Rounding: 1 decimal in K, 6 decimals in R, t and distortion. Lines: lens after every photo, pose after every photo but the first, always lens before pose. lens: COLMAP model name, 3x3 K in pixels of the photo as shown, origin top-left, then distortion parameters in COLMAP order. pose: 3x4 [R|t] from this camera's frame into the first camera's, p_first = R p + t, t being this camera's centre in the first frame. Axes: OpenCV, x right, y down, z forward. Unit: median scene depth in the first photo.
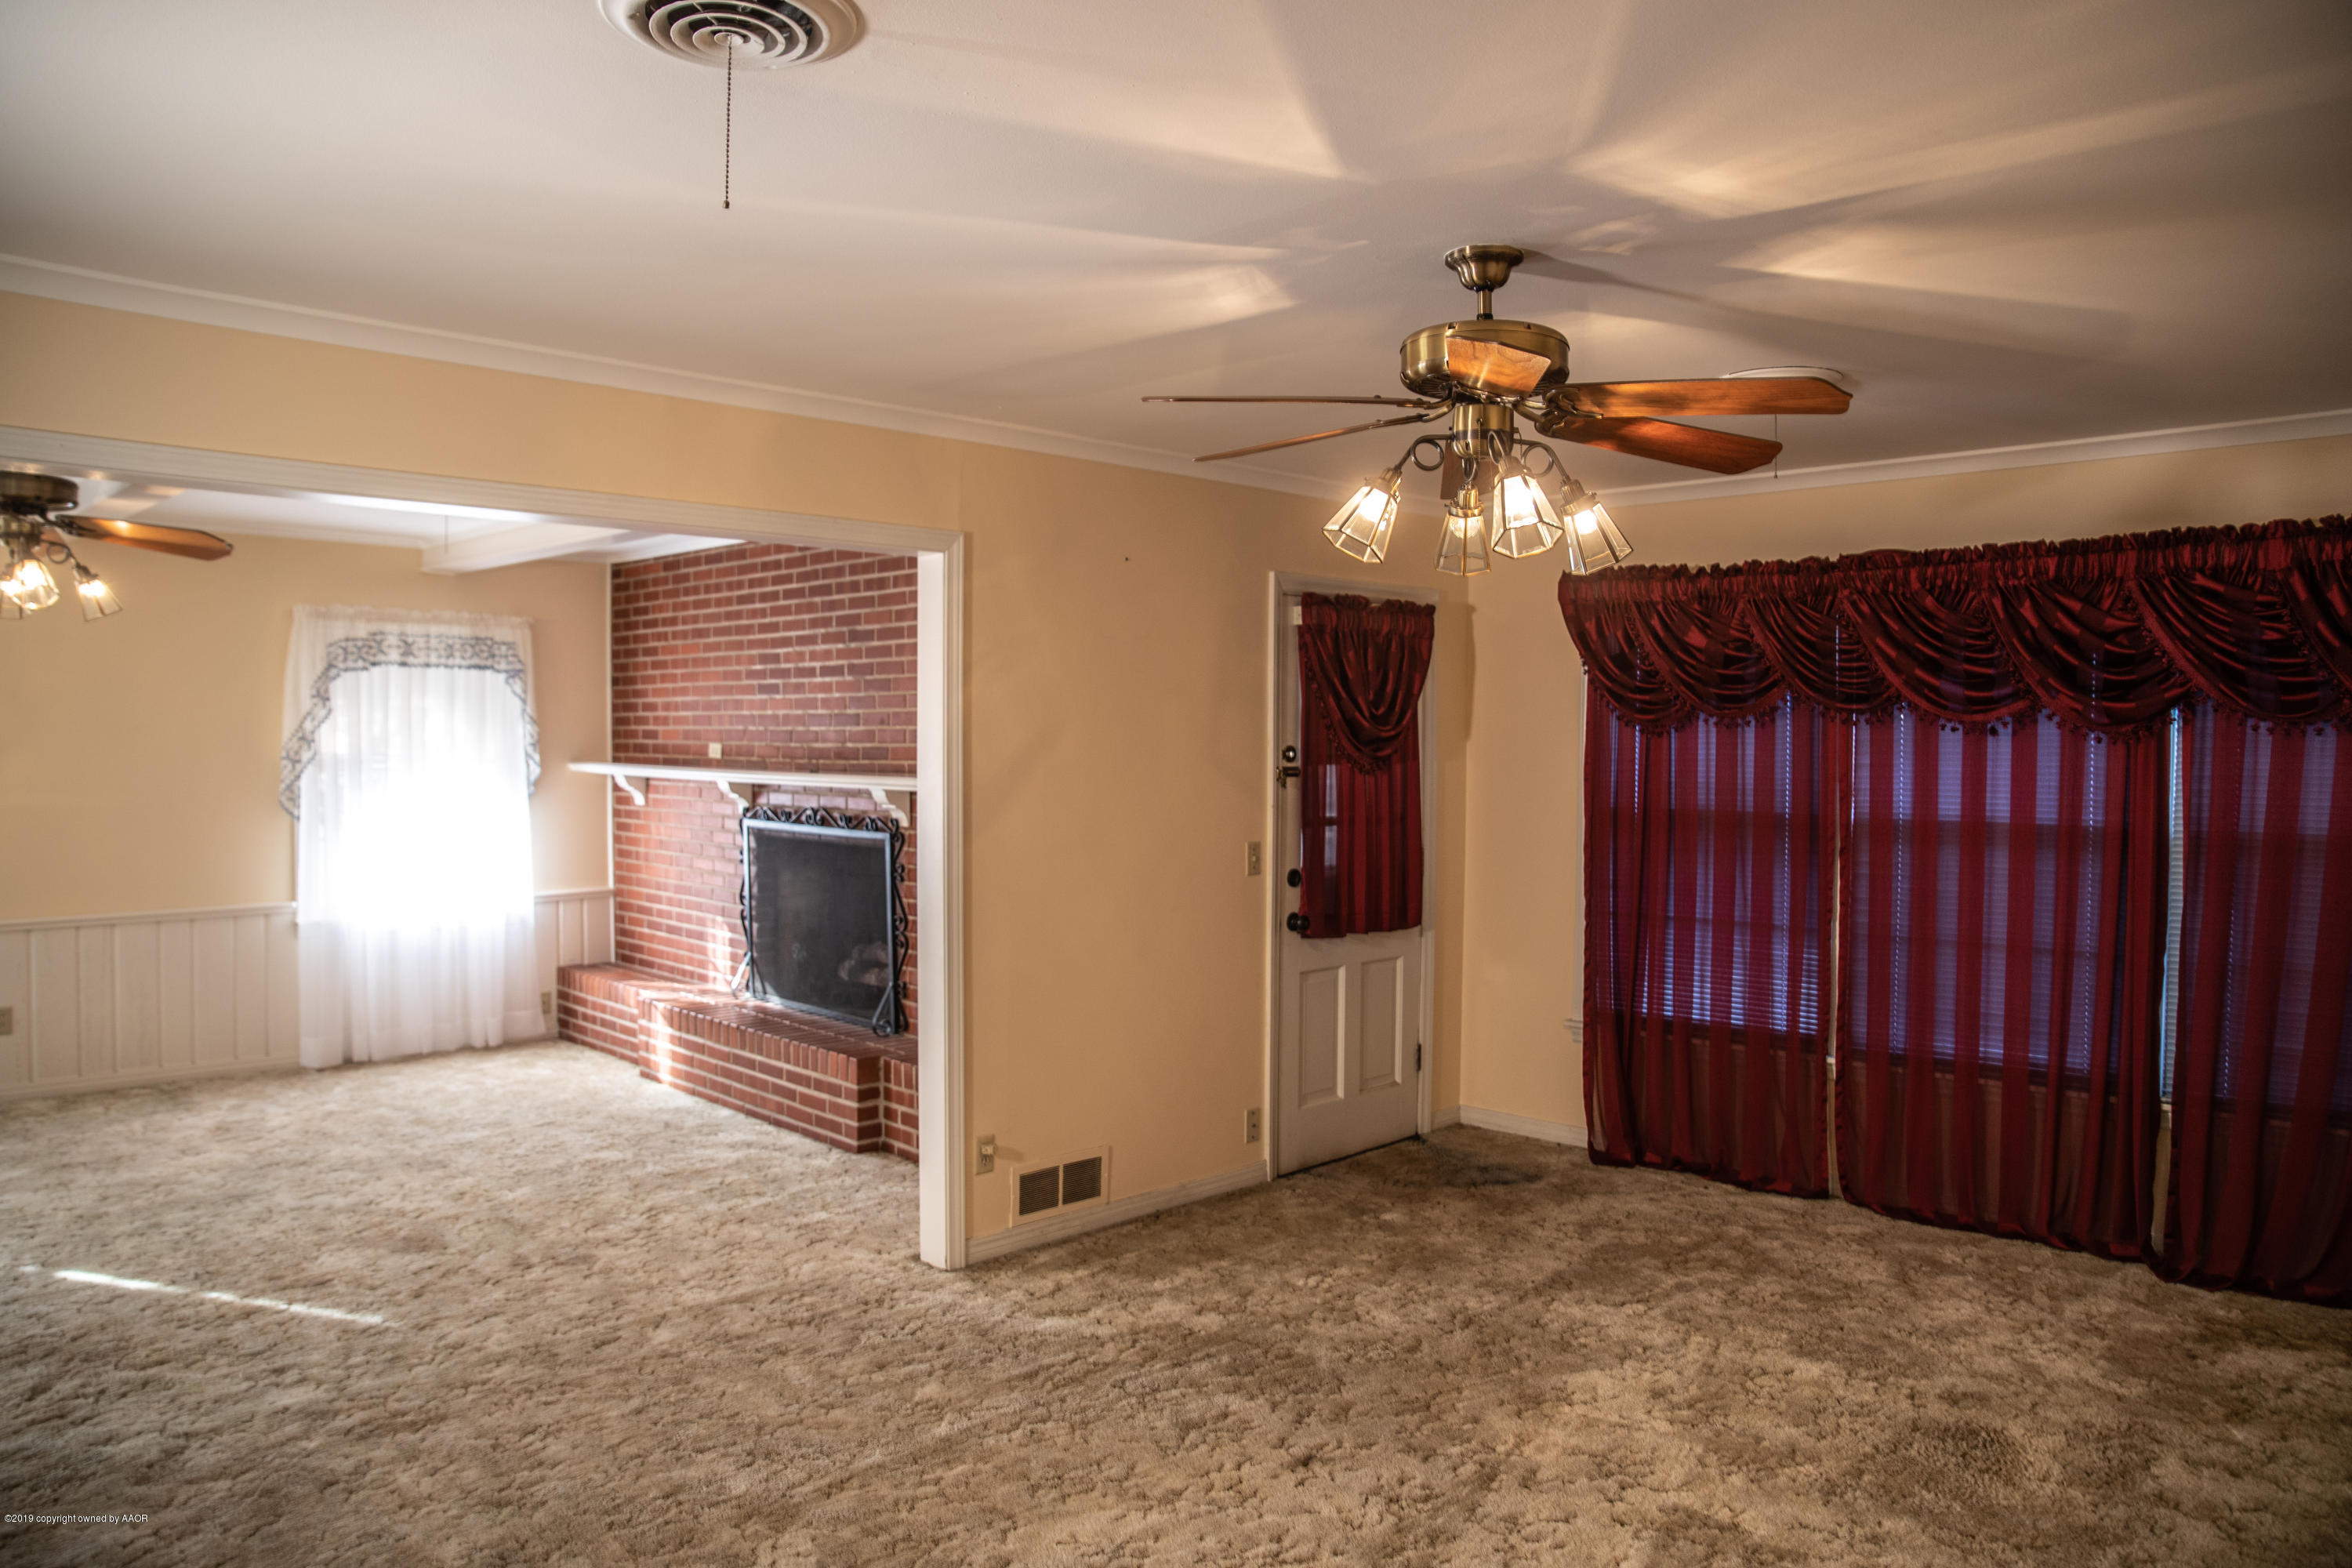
lens RADIAL K [[1596.4, 0, 1158.9], [0, 1596.4, 778.4], [0, 0, 1]] dist [-0.134100, 0.094062]
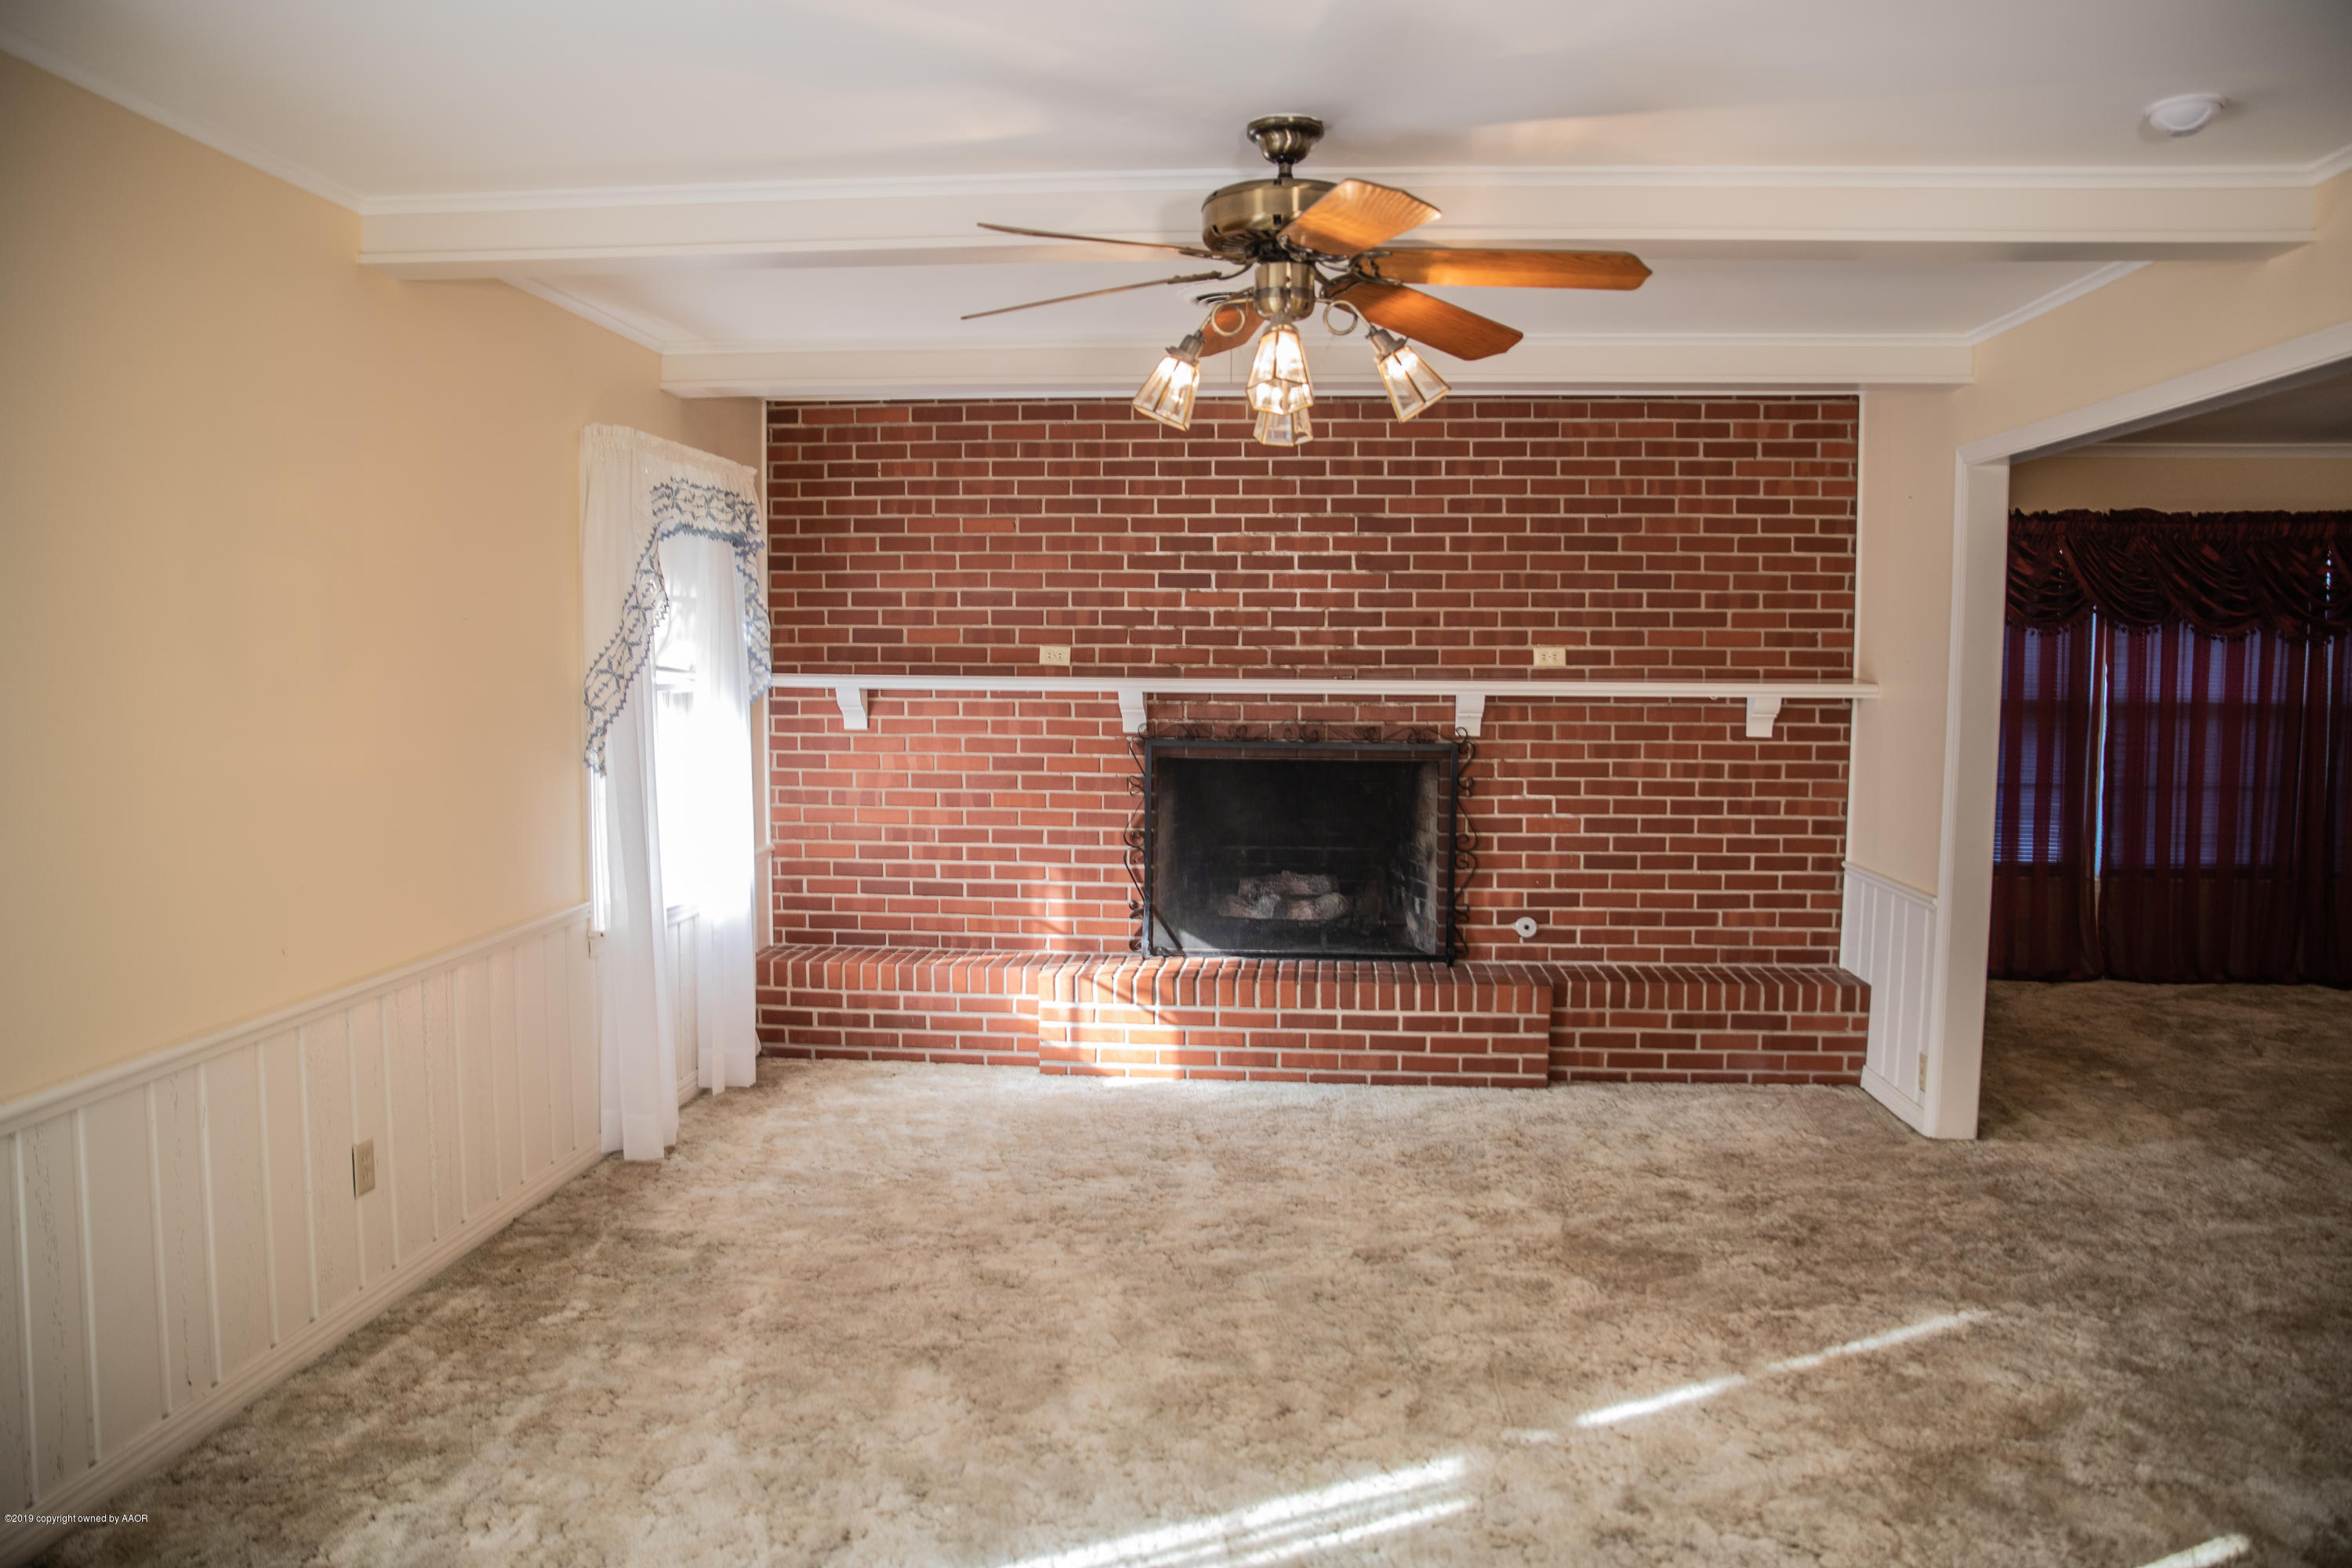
lens RADIAL K [[1596.4, 0, 1158.9], [0, 1596.4, 778.4], [0, 0, 1]] dist [-0.134100, 0.094062]
pose [[0.768319, -0.054749, 0.637721, -0.991309], [0.017541, 0.997762, 0.064525, -0.008970], [-0.639826, -0.038389, 0.767560, 0.455575]]
